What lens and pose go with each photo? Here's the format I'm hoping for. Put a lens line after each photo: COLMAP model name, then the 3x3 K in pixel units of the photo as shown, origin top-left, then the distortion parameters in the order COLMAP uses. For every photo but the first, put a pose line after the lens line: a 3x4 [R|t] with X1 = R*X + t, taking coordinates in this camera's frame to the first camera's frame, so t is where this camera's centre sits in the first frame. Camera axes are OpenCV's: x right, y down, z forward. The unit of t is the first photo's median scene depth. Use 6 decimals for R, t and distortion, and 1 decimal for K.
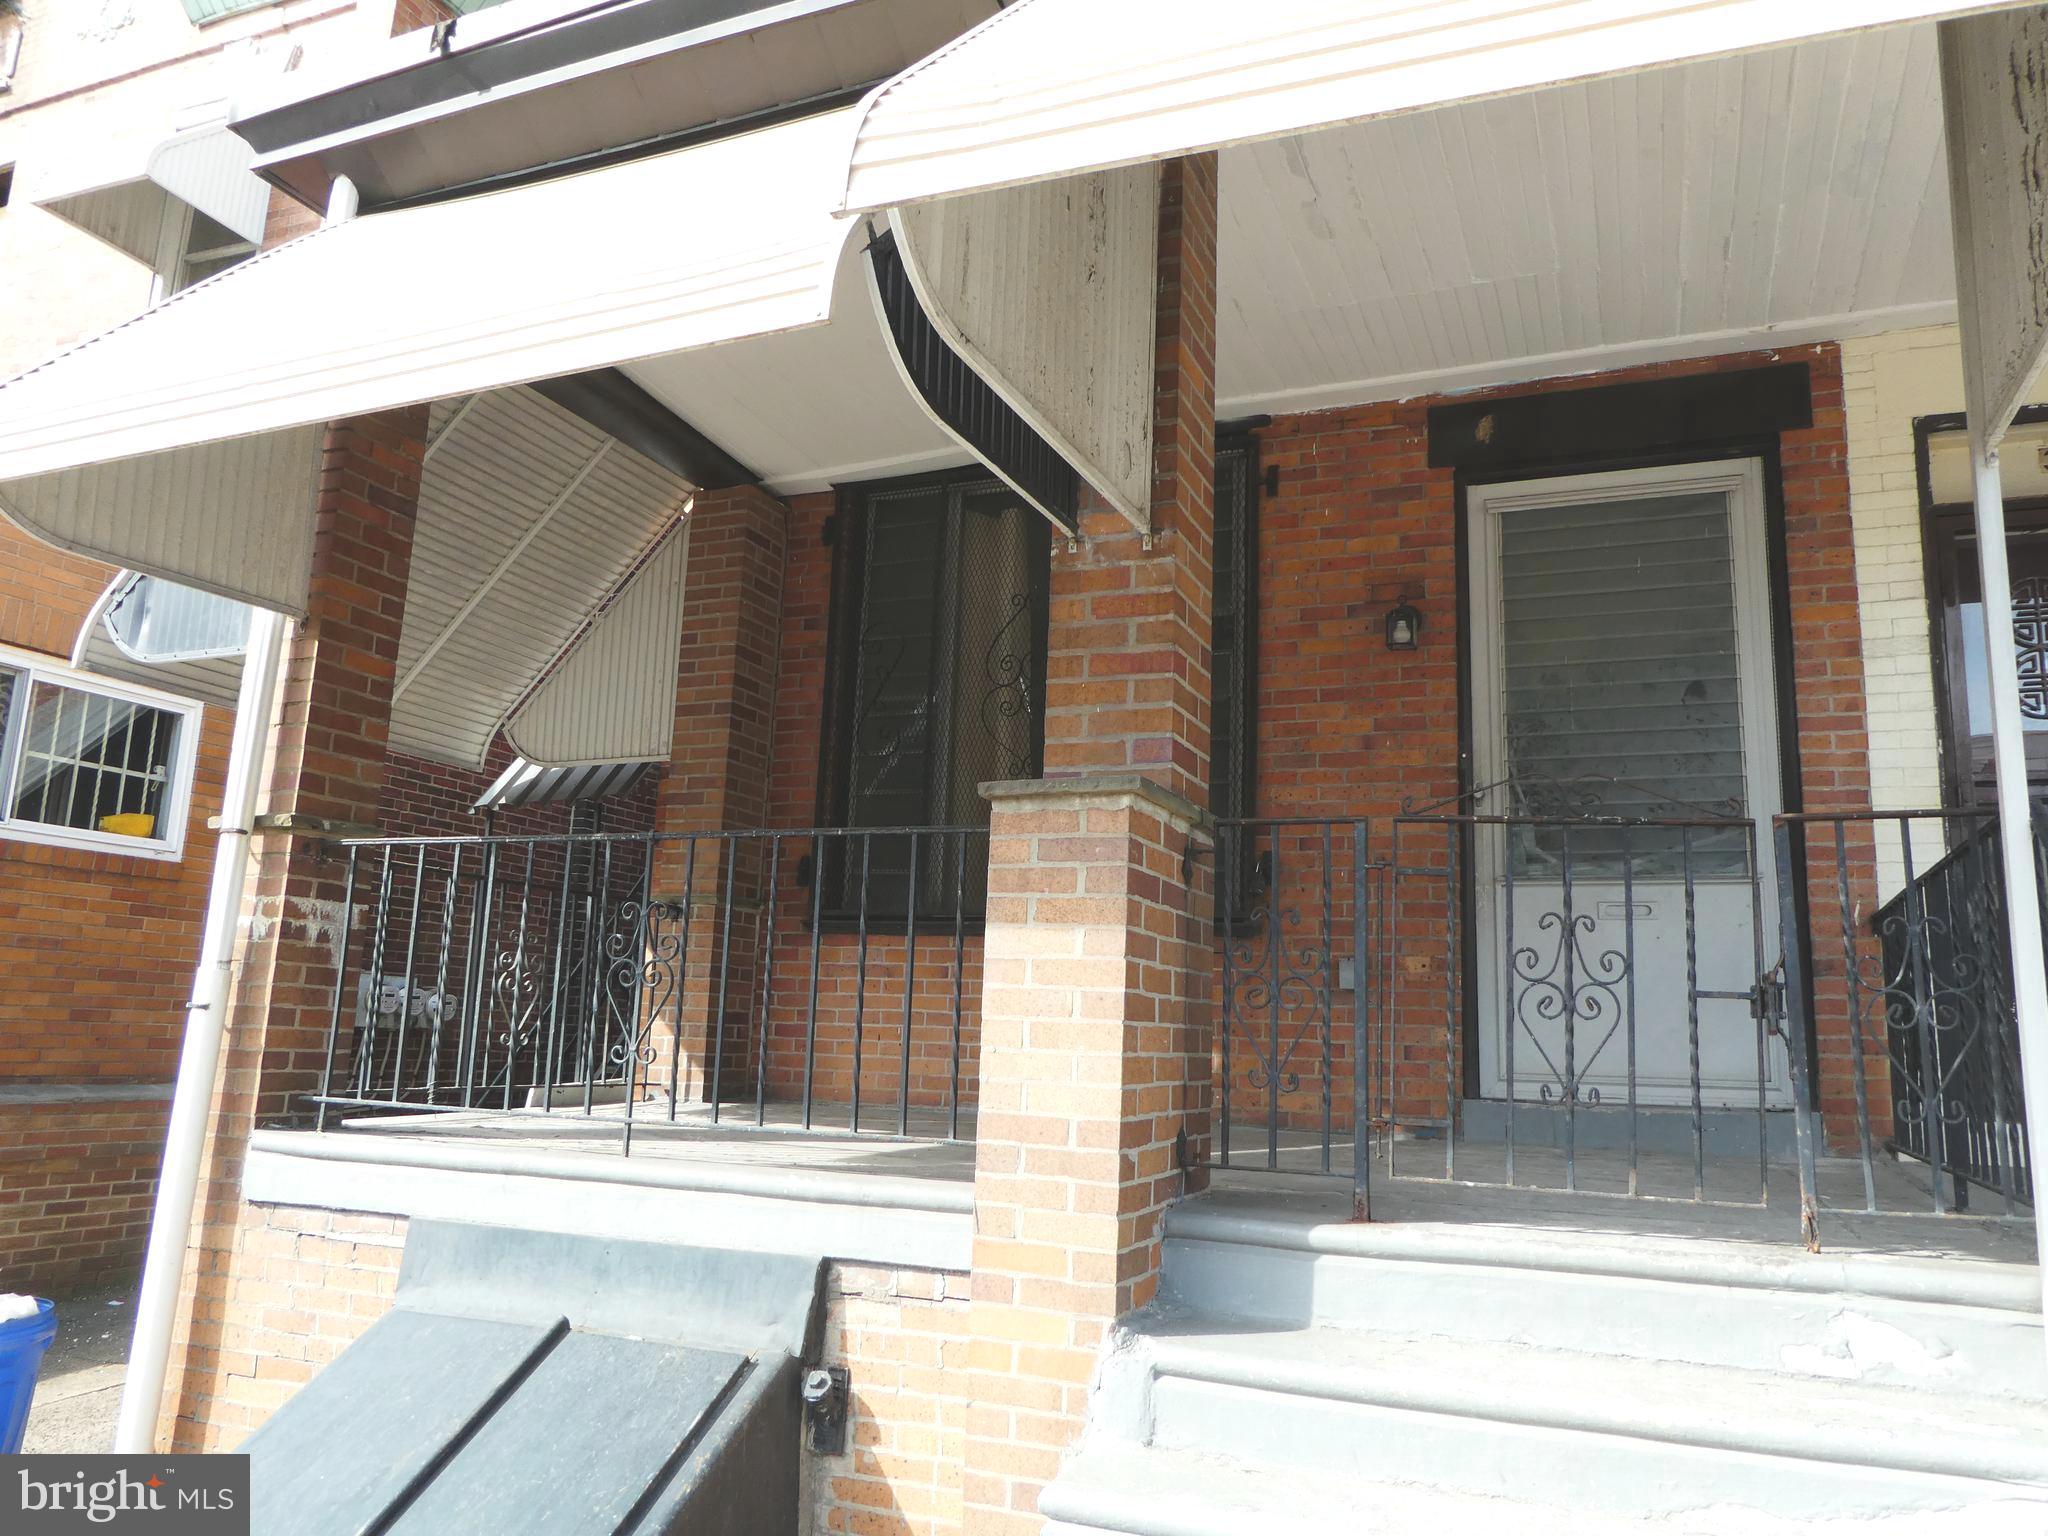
lens RADIAL K [[1462.8, 0, 1022.8], [0, 1462.8, 762.9], [0, 0, 1]] dist [-0.023744, 0.021041]
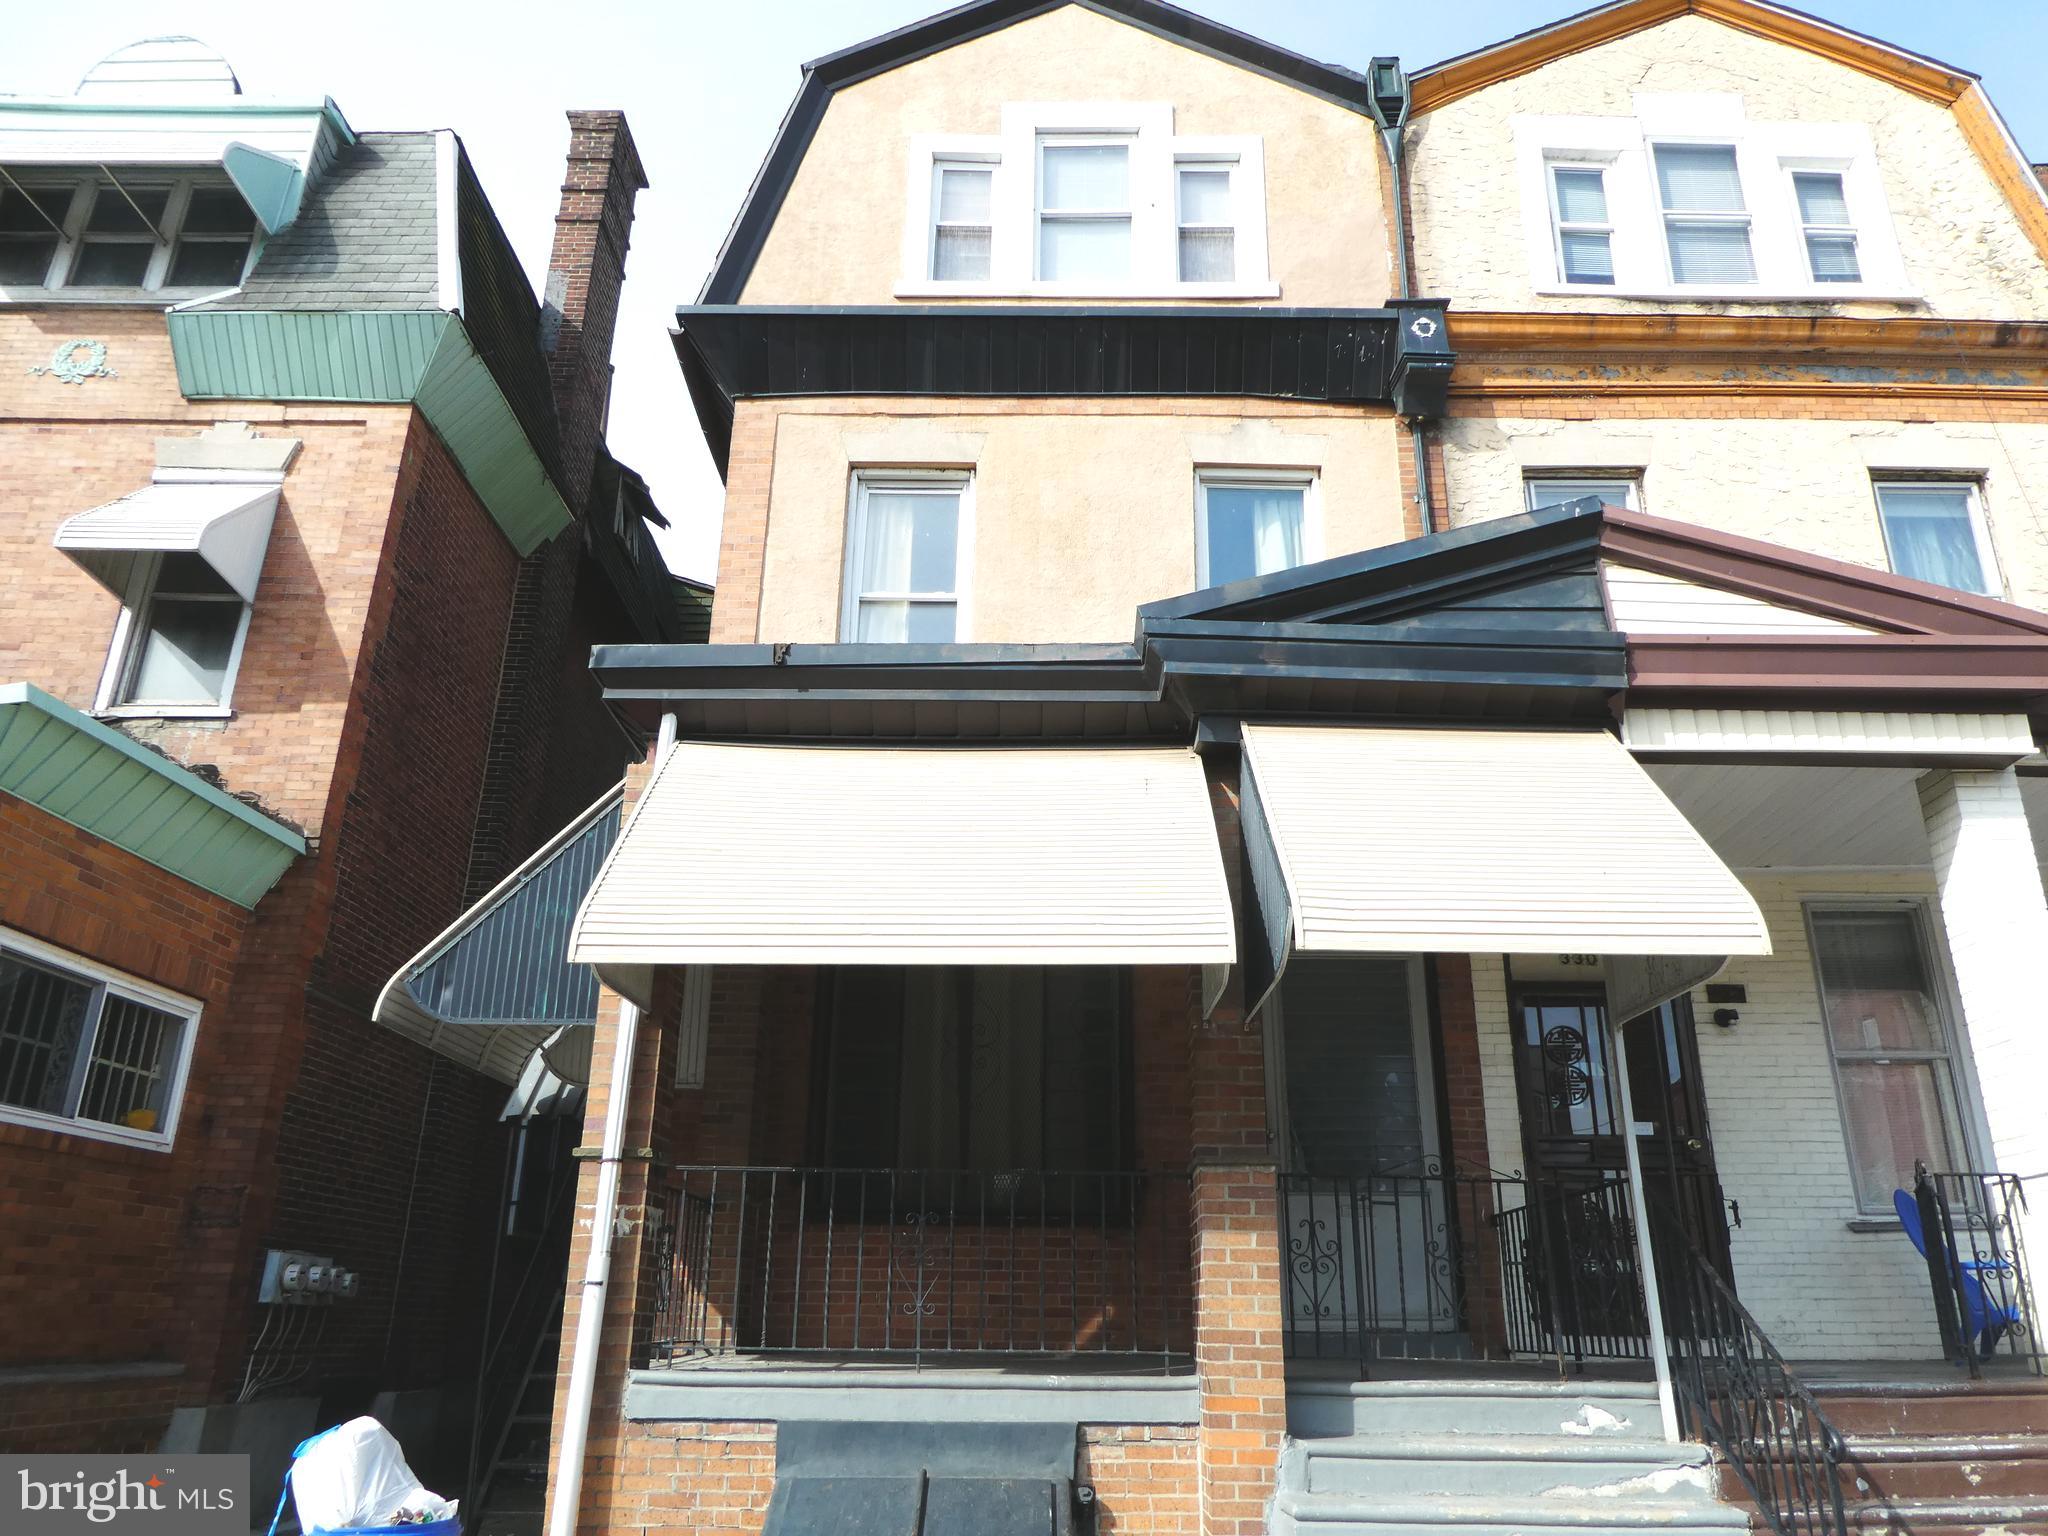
lens RADIAL K [[1462.8, 0, 1032.5], [0, 1462.8, 763.5], [0, 0, 1]] dist [-0.023744, 0.021041]
pose [[0.928932, 0.110014, 0.353528, -0.777390], [-0.046987, 0.982144, -0.182170, -0.108141], [-0.367257, 0.152613, 0.917514, -0.635342]]
